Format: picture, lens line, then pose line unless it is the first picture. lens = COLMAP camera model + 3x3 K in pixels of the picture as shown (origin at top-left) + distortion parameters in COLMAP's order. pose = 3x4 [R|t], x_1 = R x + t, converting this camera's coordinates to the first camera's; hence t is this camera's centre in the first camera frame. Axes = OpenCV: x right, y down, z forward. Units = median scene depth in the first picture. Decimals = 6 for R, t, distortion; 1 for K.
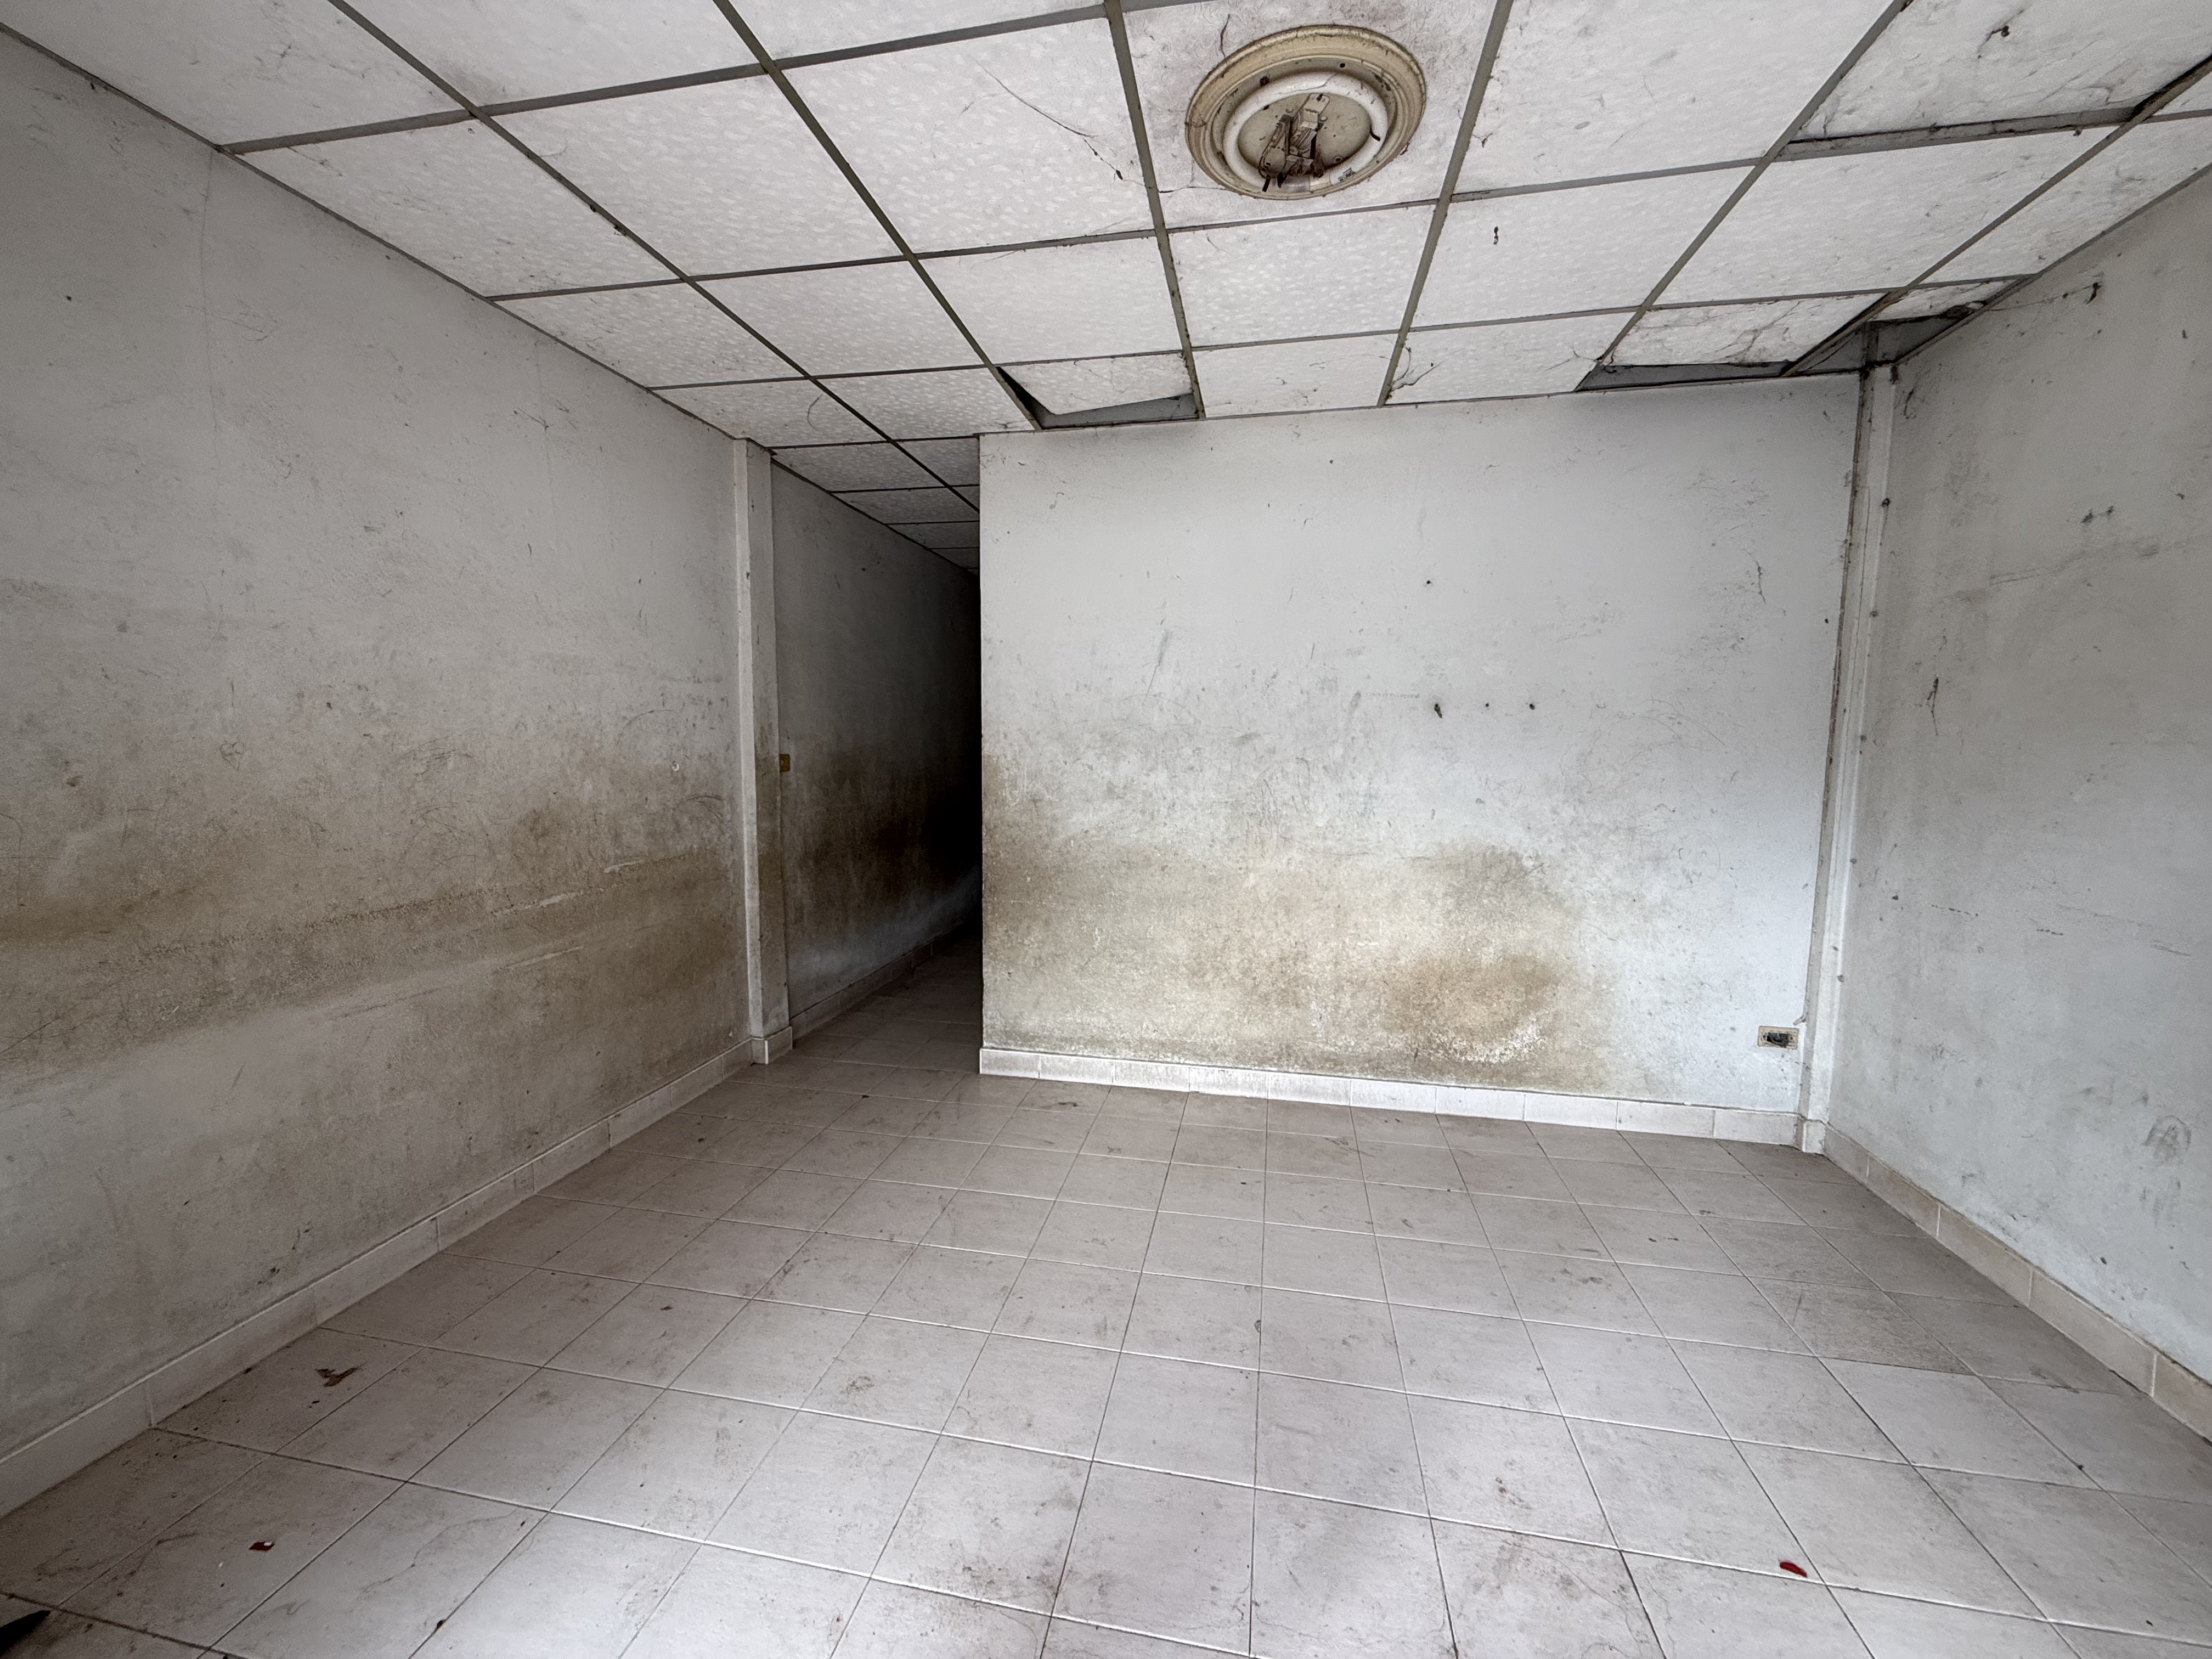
lens RADIAL K [[879.2, 0, 1107.1], [0, 879.2, 827.2], [0, 0, 1]] dist [-0.000314, -0.000133]
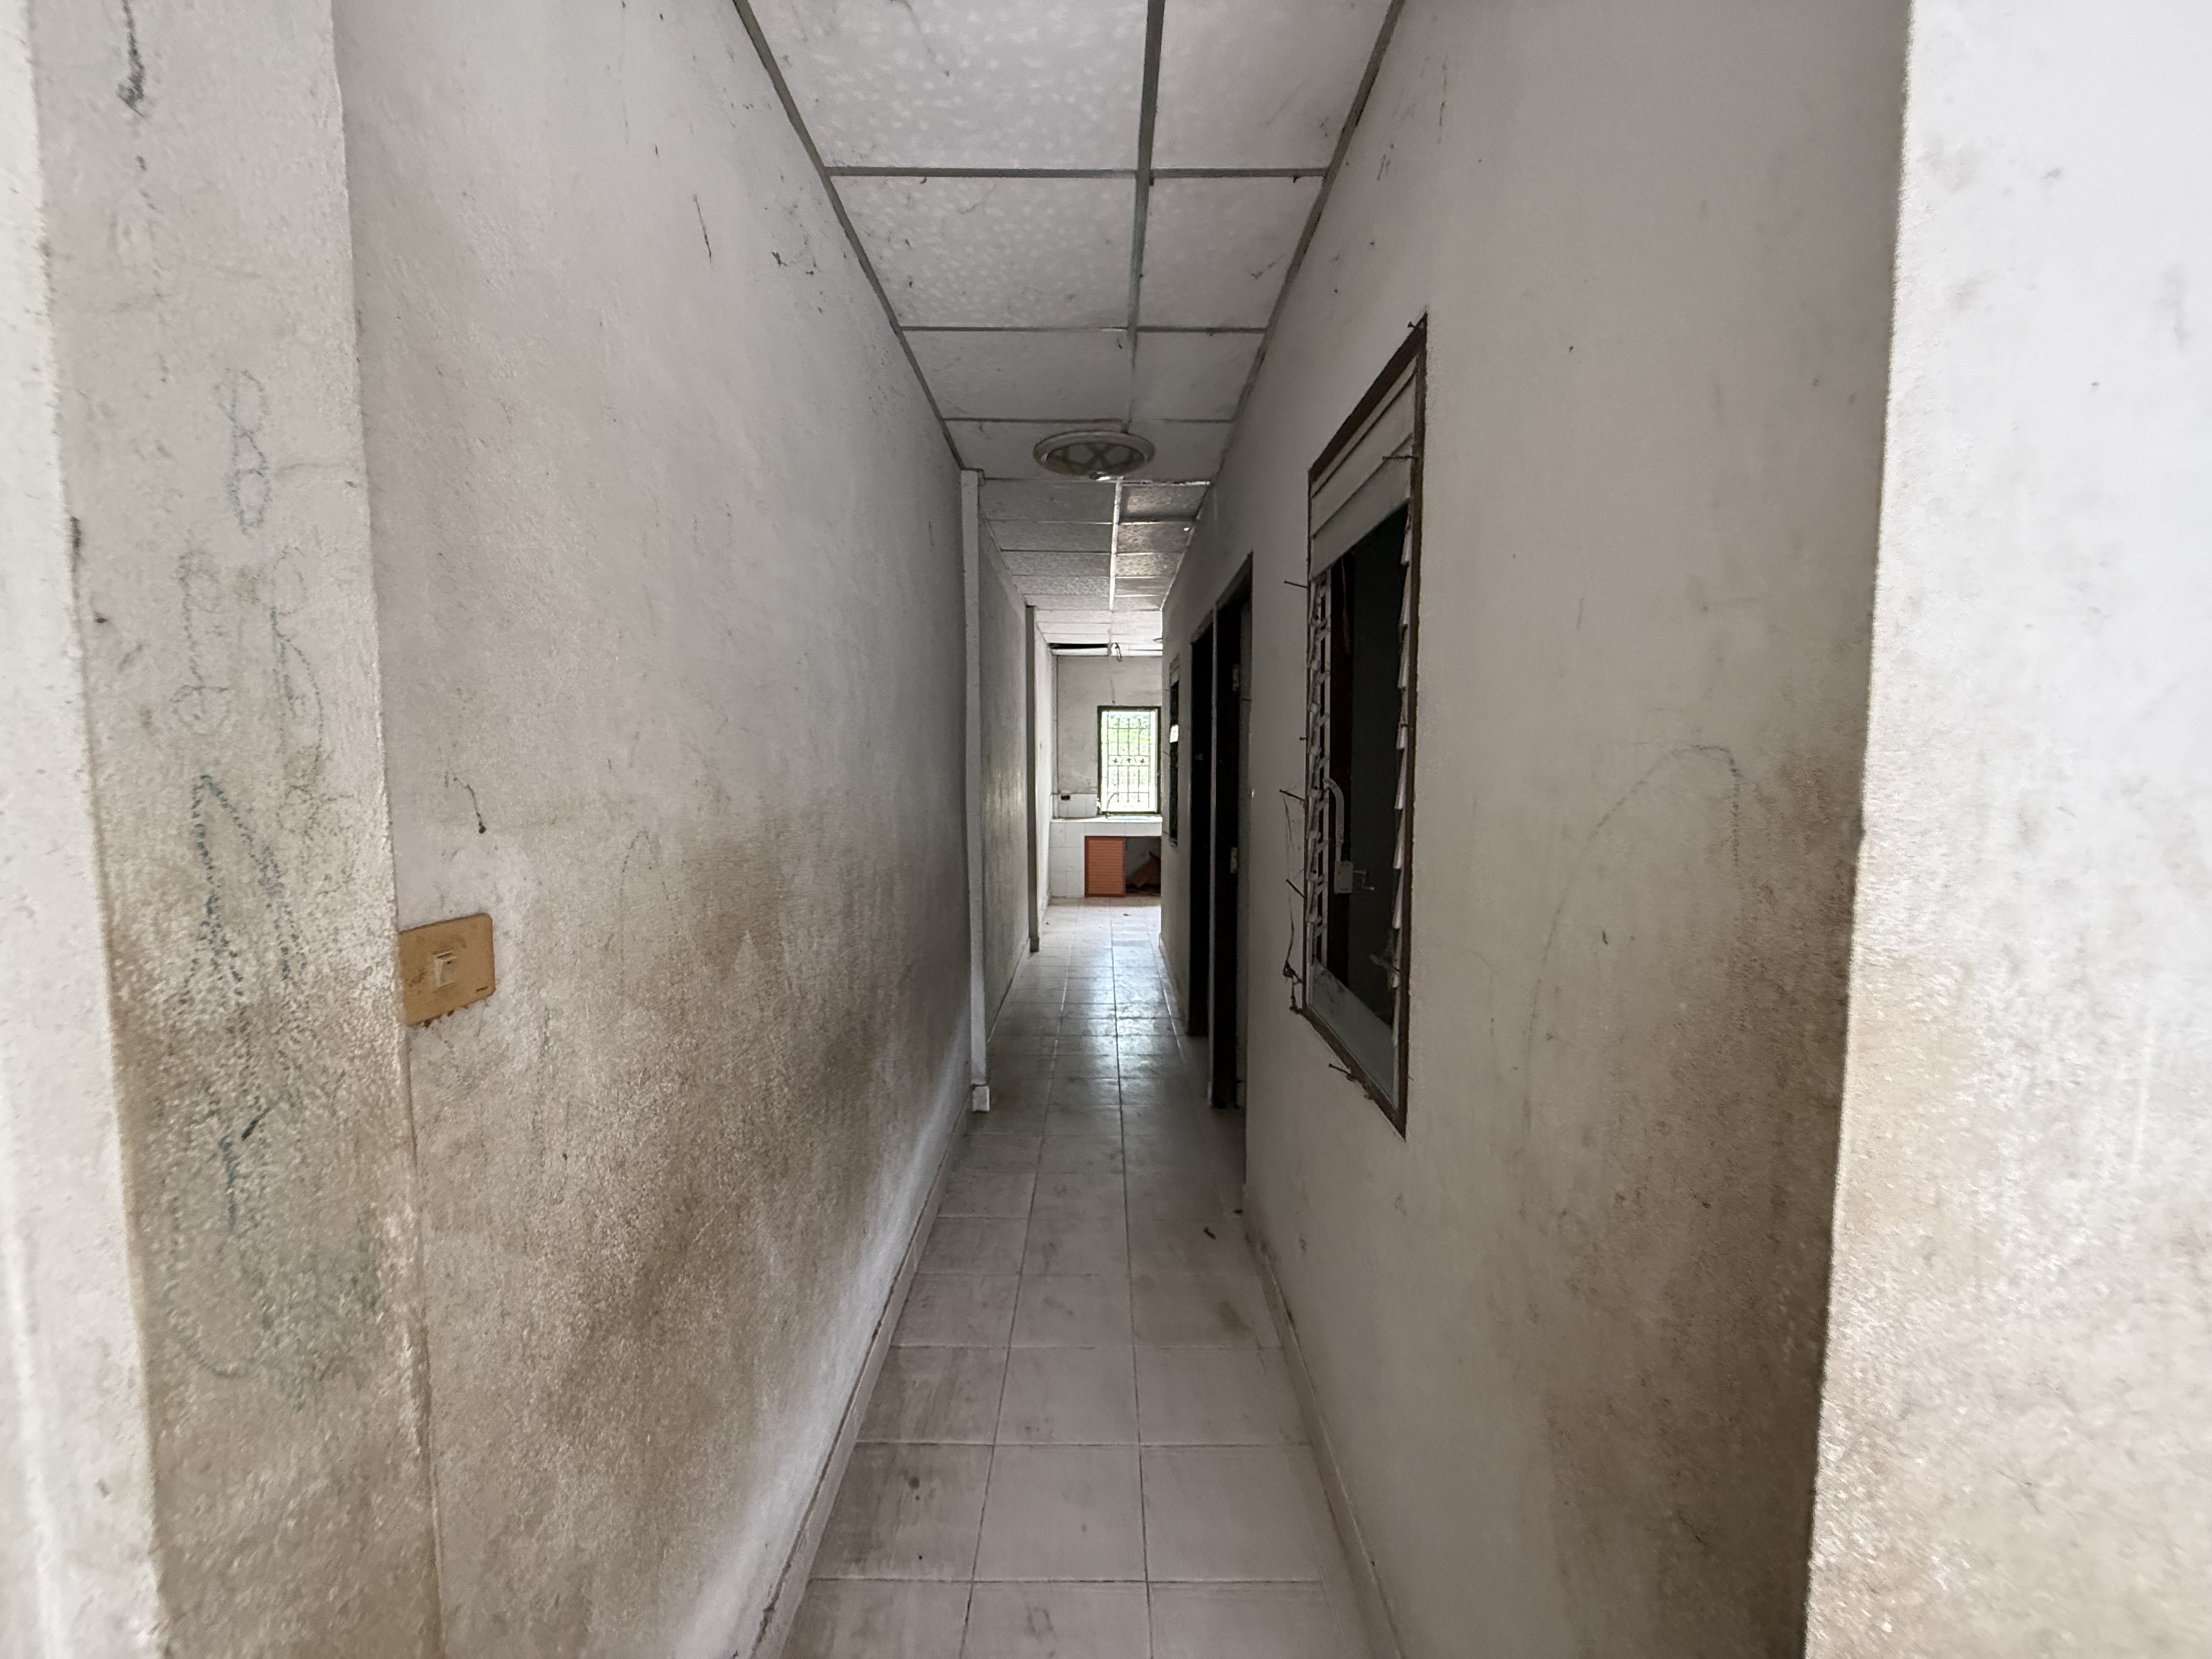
lens RADIAL K [[879.2, 0, 1113.4], [0, 879.2, 831.7], [0, 0, 1]] dist [-0.000314, -0.000133]
pose [[0.980284, -0.021914, 0.196374, -0.268650], [0.024730, 0.999623, -0.011900, -0.095095], [-0.196039, 0.016522, 0.980457, 0.795739]]
